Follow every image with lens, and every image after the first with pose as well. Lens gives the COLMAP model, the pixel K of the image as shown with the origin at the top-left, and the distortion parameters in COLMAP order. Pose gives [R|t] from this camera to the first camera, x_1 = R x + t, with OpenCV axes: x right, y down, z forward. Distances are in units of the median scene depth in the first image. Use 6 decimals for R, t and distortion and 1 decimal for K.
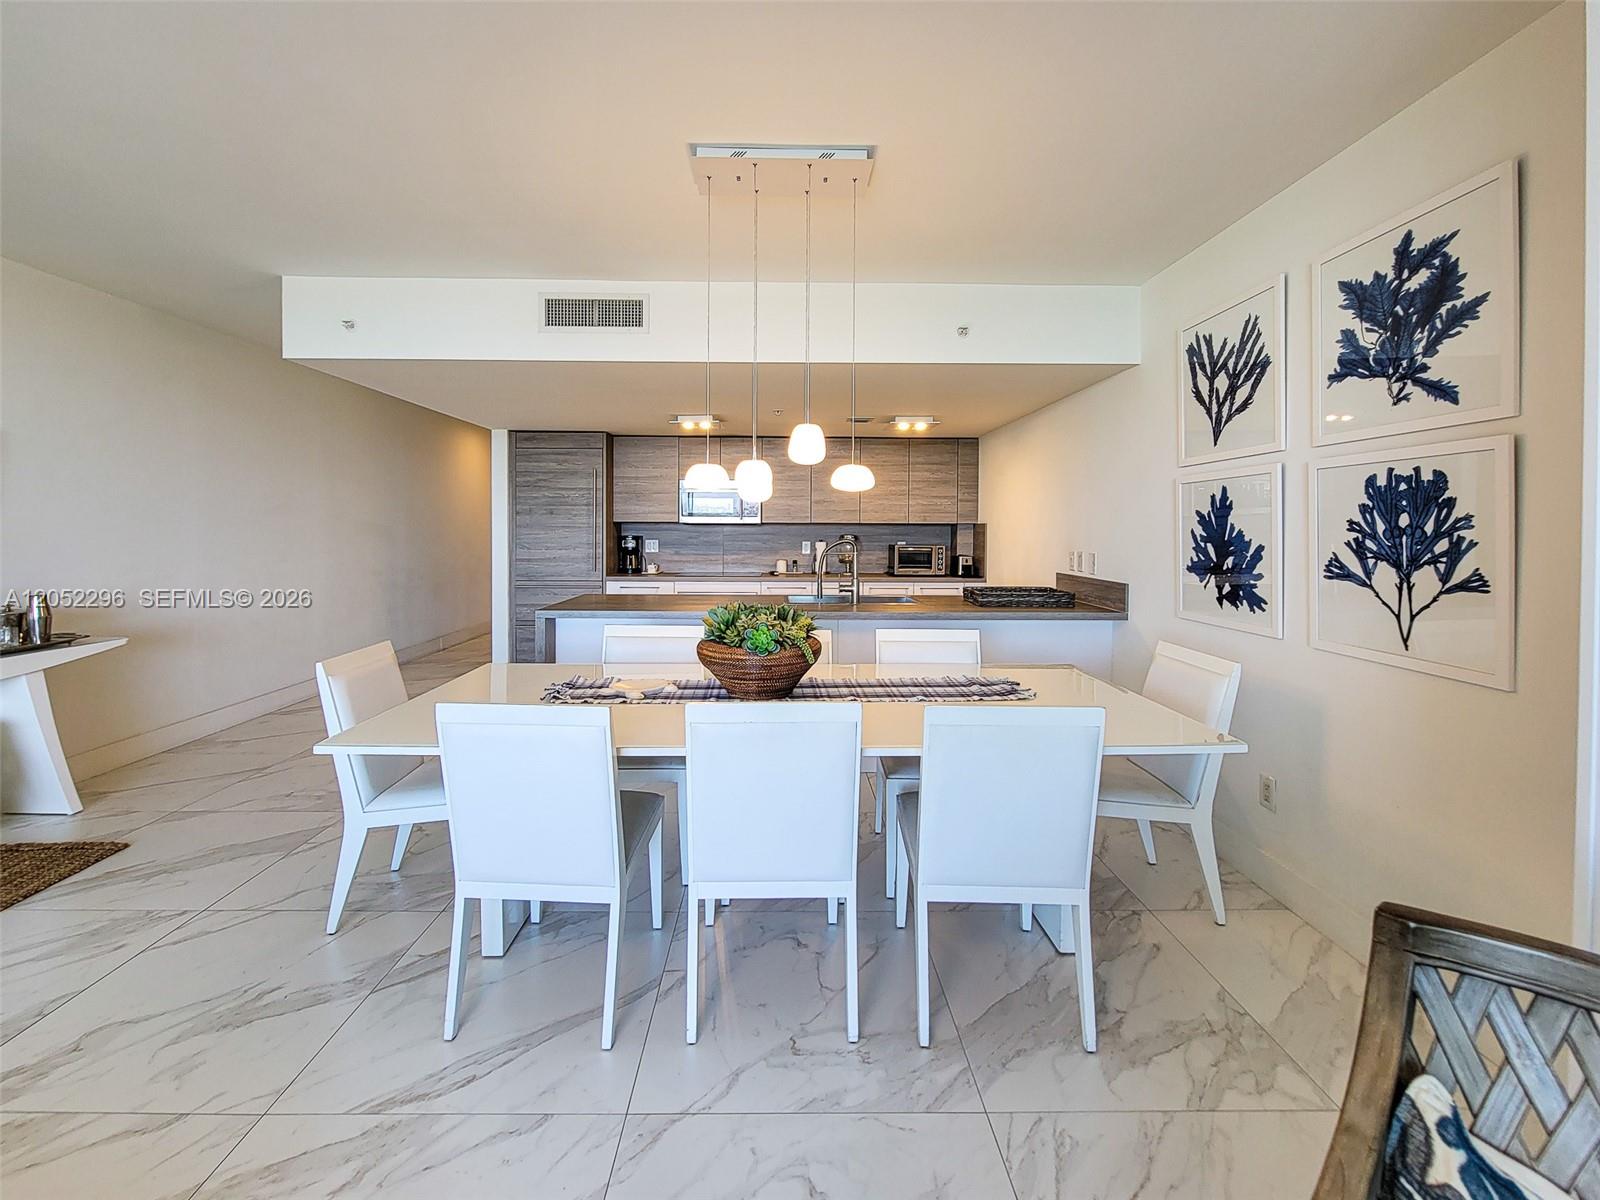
lens RADIAL K [[646.6, 0, 770.3], [0, 646.6, 528.6], [0, 0, 1]] dist [-0.000436, -0.000016]
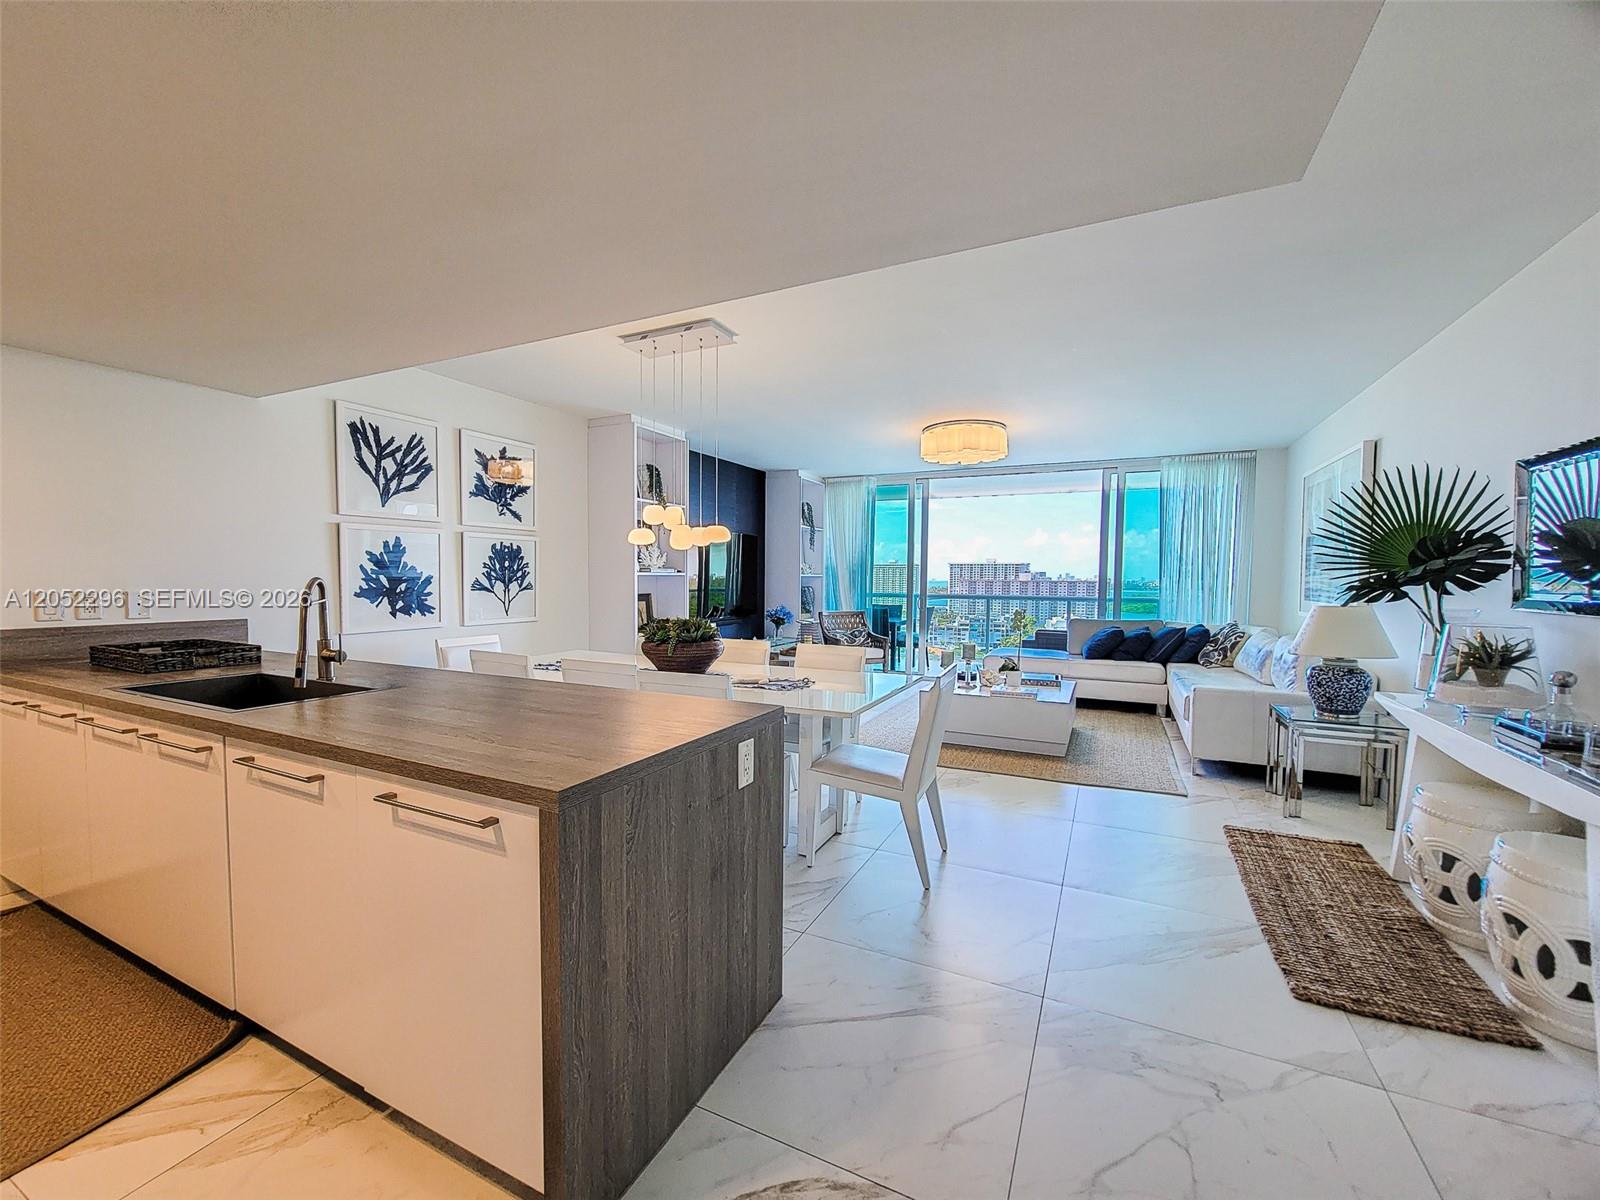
lens RADIAL K [[646.6, 0, 799.5], [0, 646.6, 604.2], [0, 0, 1]] dist [-0.000436, -0.000016]
pose [[-0.894008, -0.030495, 0.447011, -0.867099], [-0.012130, 0.998963, 0.043889, 0.014851], [-0.447886, 0.033815, -0.893451, 2.065758]]
